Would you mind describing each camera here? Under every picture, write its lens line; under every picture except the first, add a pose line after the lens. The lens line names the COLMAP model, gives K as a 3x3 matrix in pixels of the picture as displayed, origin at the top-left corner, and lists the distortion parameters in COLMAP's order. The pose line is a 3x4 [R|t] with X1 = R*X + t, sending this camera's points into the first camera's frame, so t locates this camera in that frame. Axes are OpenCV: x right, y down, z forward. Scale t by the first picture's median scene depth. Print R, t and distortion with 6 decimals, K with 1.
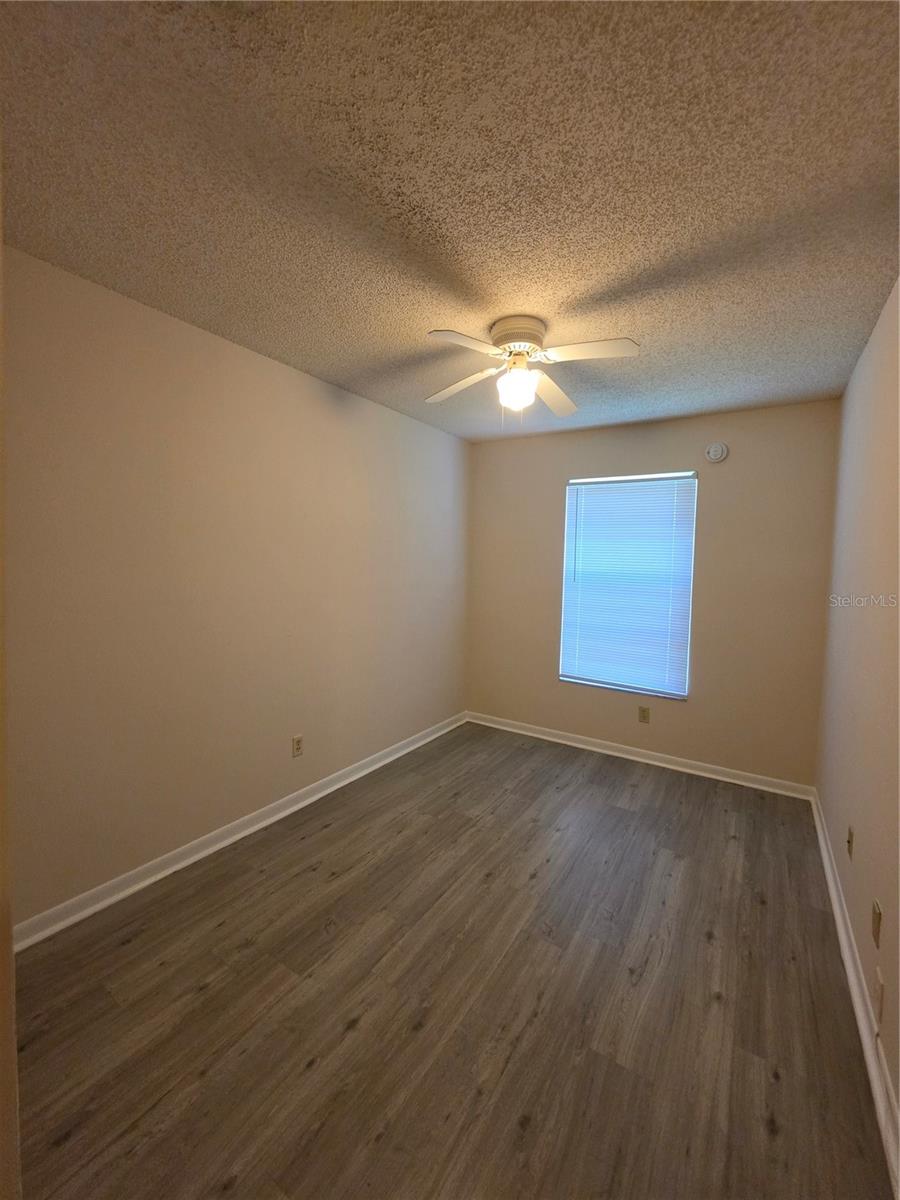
lens RADIAL K [[485.6, 0, 443.7], [0, 485.6, 591.6], [0, 0, 1]] dist [0.000334, -0.000368]
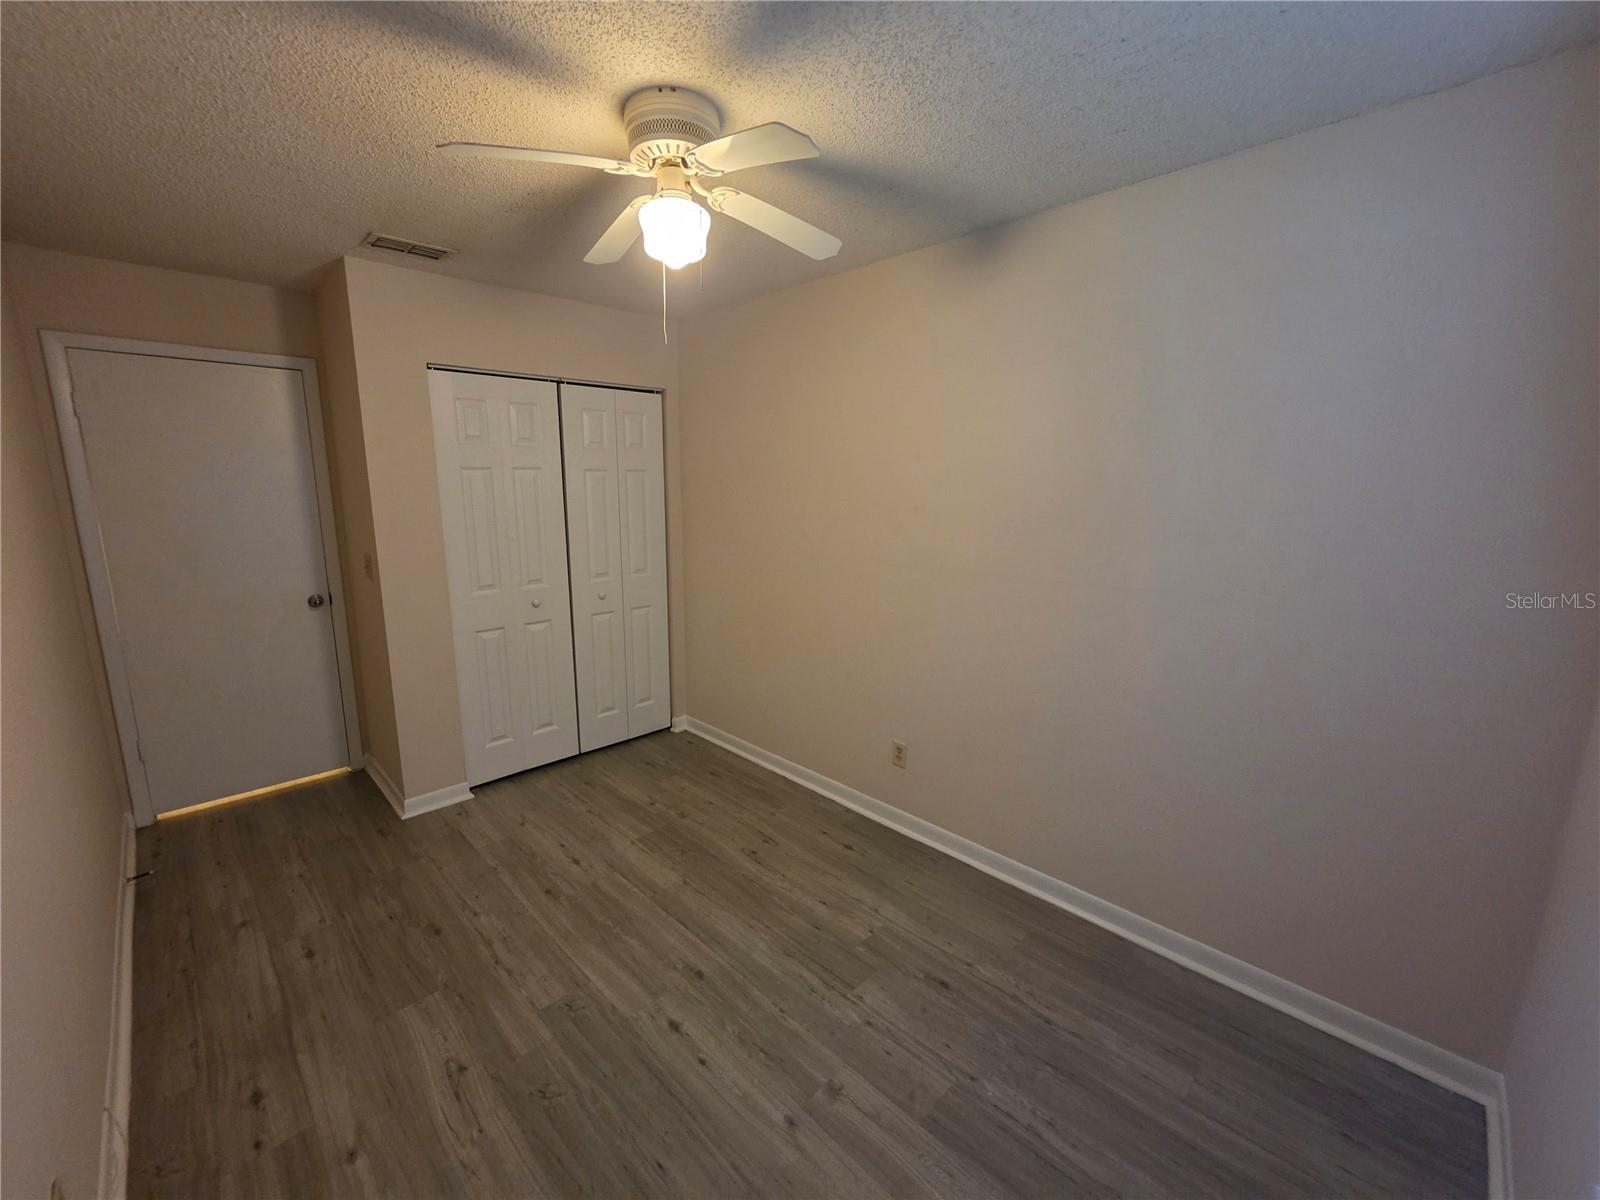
lens RADIAL K [[647.5, 0, 791.4], [0, 647.5, 606.5], [0, 0, 1]] dist [0.000334, -0.000368]
pose [[-0.215963, 0.165757, -0.962229, 1.010911], [-0.066223, 0.980729, 0.183807, -0.138864], [0.974153, 0.103417, -0.200825, 1.454863]]
